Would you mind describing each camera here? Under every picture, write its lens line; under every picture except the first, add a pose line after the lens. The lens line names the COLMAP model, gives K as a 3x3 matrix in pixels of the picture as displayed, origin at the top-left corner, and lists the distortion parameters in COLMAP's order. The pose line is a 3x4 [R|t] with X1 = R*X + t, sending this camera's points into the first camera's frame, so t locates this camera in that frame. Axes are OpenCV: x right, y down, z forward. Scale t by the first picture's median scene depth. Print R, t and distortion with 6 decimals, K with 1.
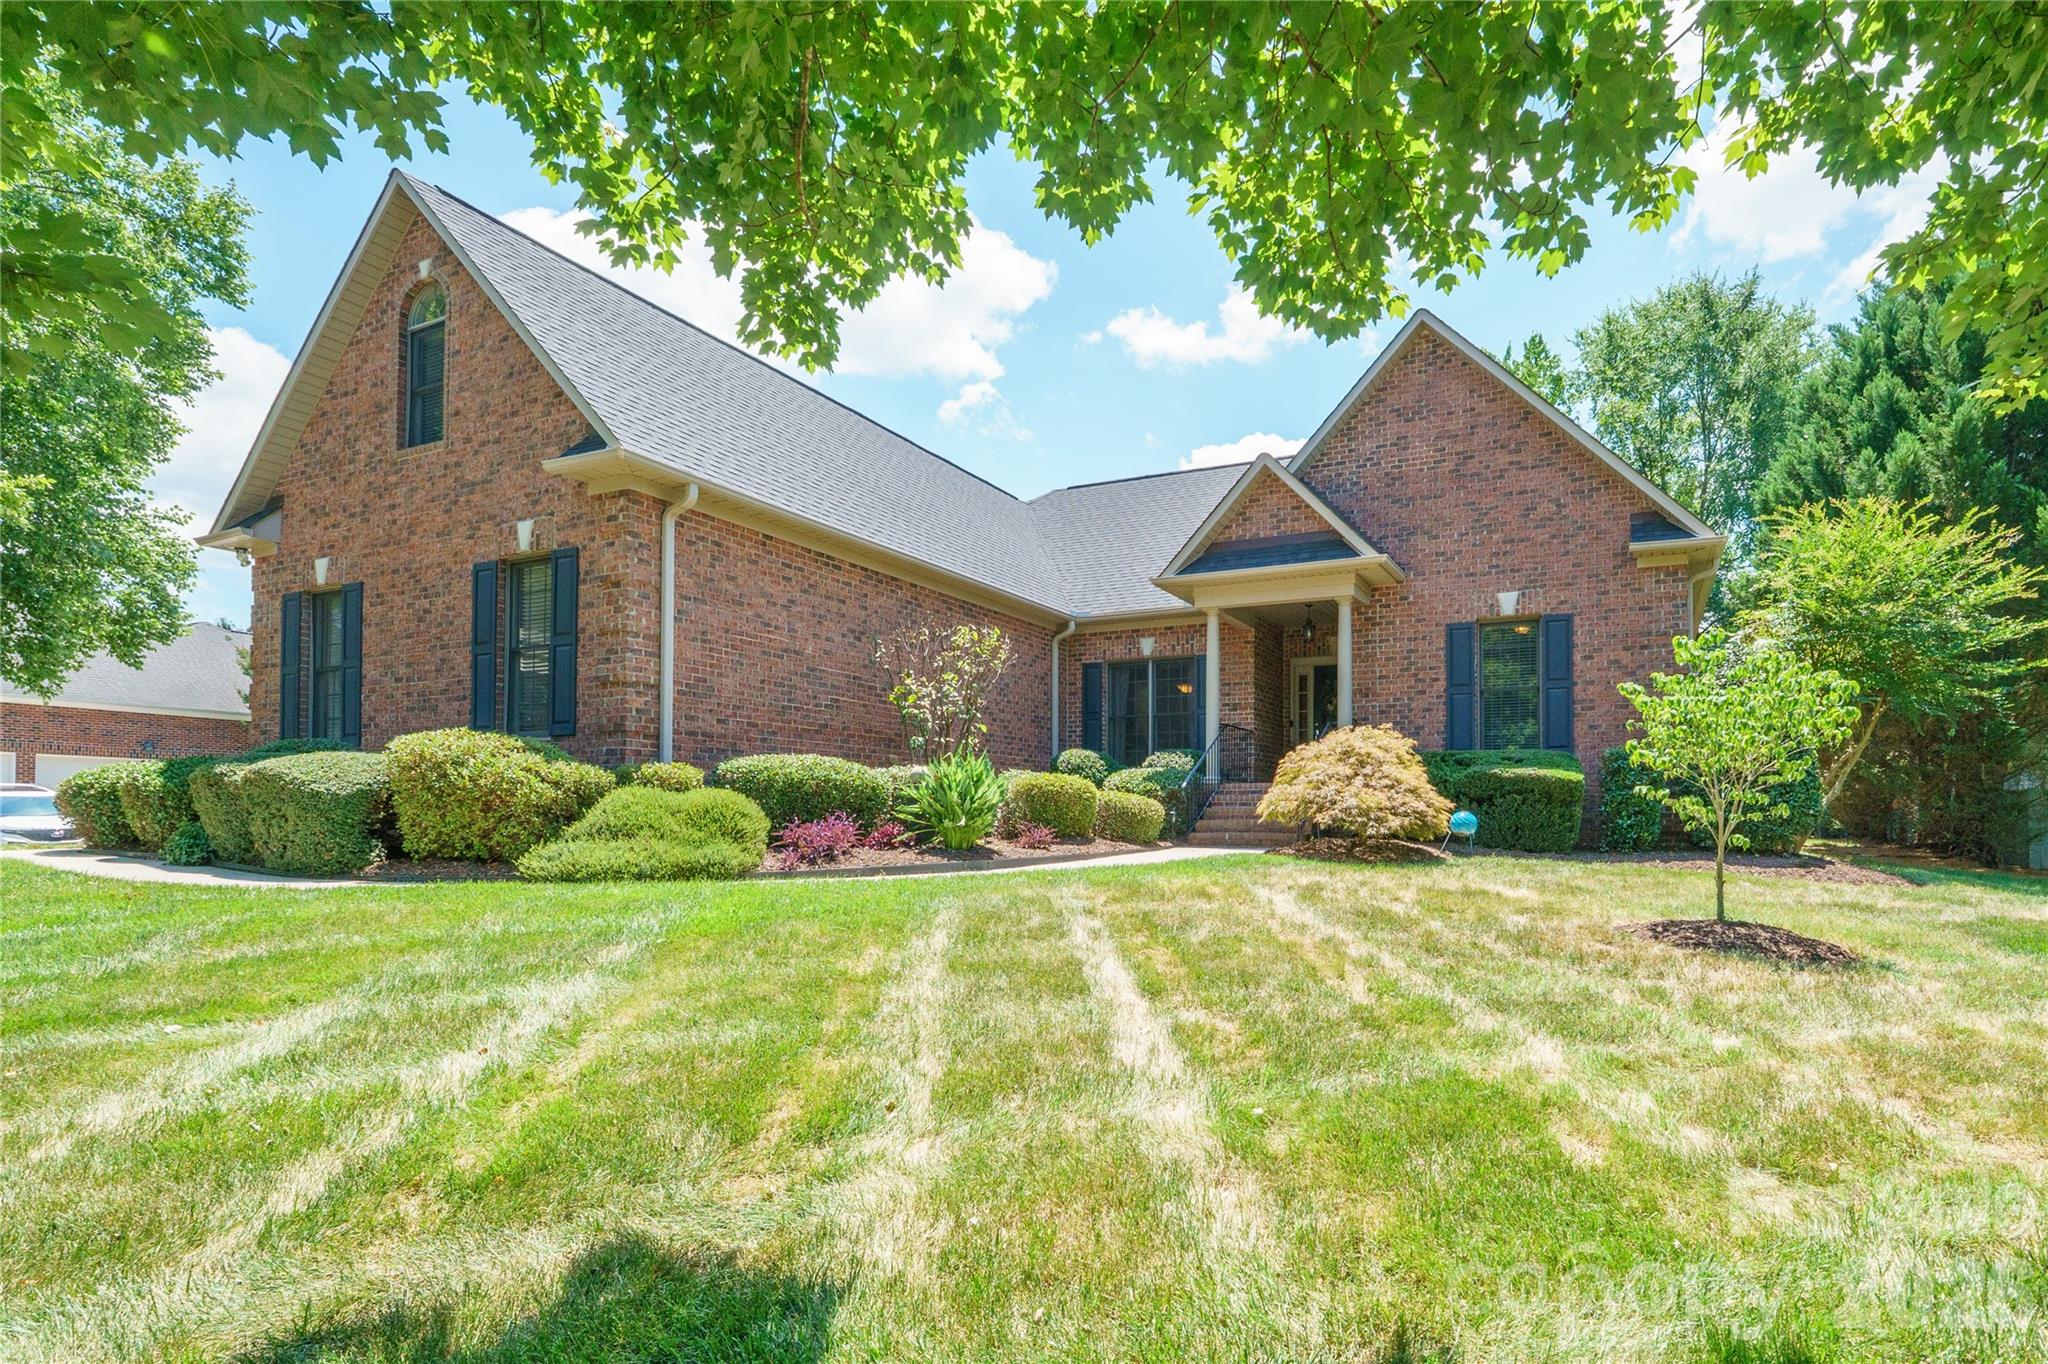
lens RADIAL K [[876.5, 0, 1010.0], [0, 876.5, 676.8], [0, 0, 1]] dist [0.003519, -0.000630]
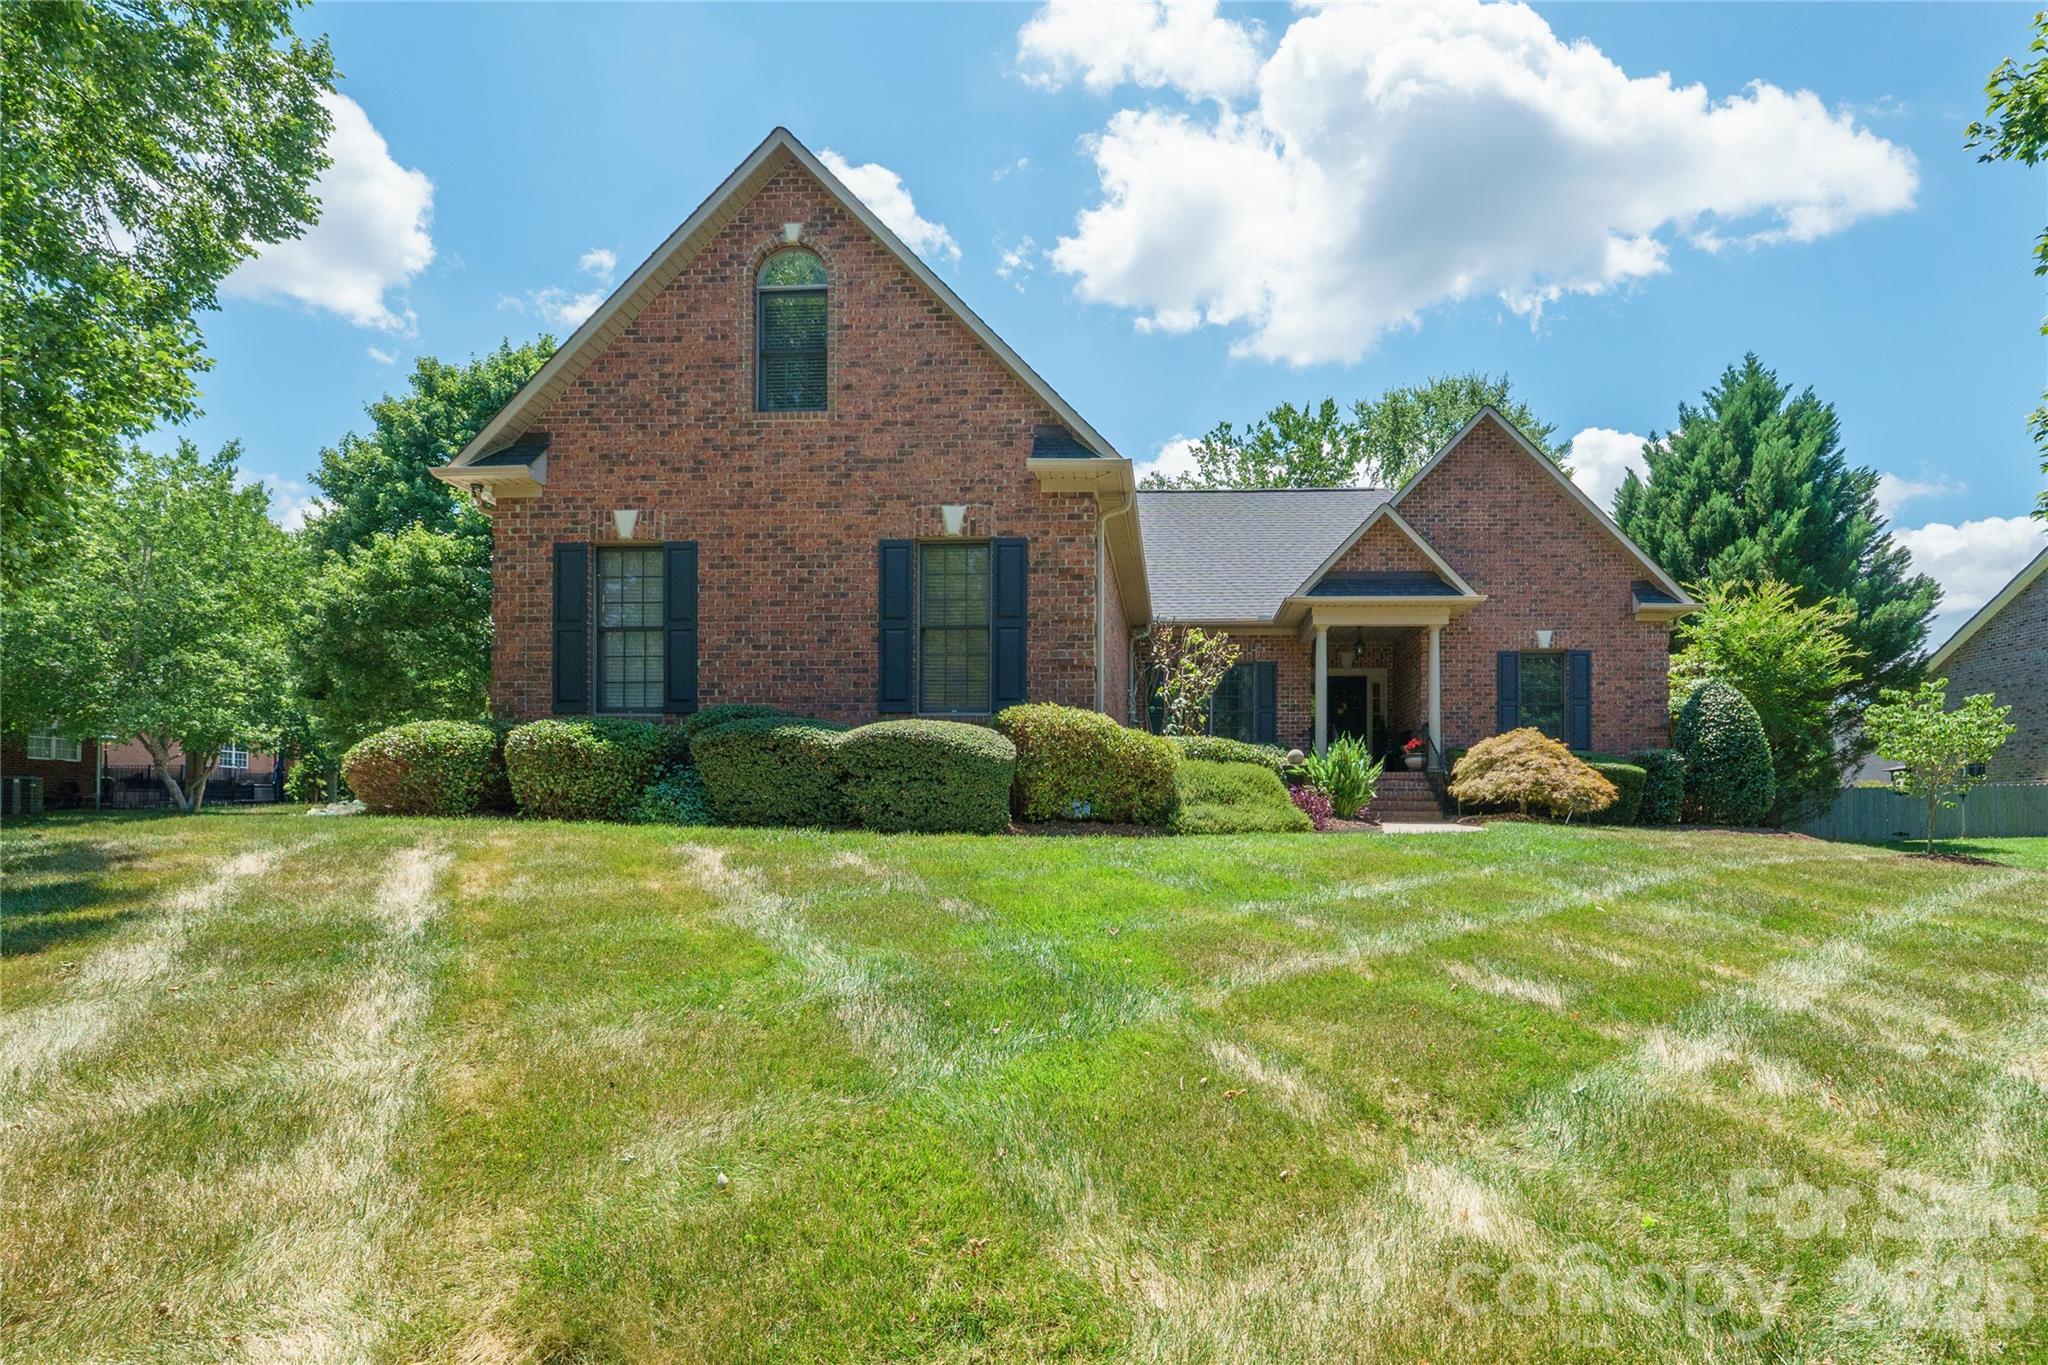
lens RADIAL K [[876.5, 0, 1010.0], [0, 876.5, 677.3], [0, 0, 1]] dist [0.003519, -0.000630]
pose [[0.952053, 0.053833, 0.301159, -0.668103], [-0.057872, 0.998314, 0.004500, 0.015988], [-0.300409, -0.021712, 0.953563, -0.023778]]
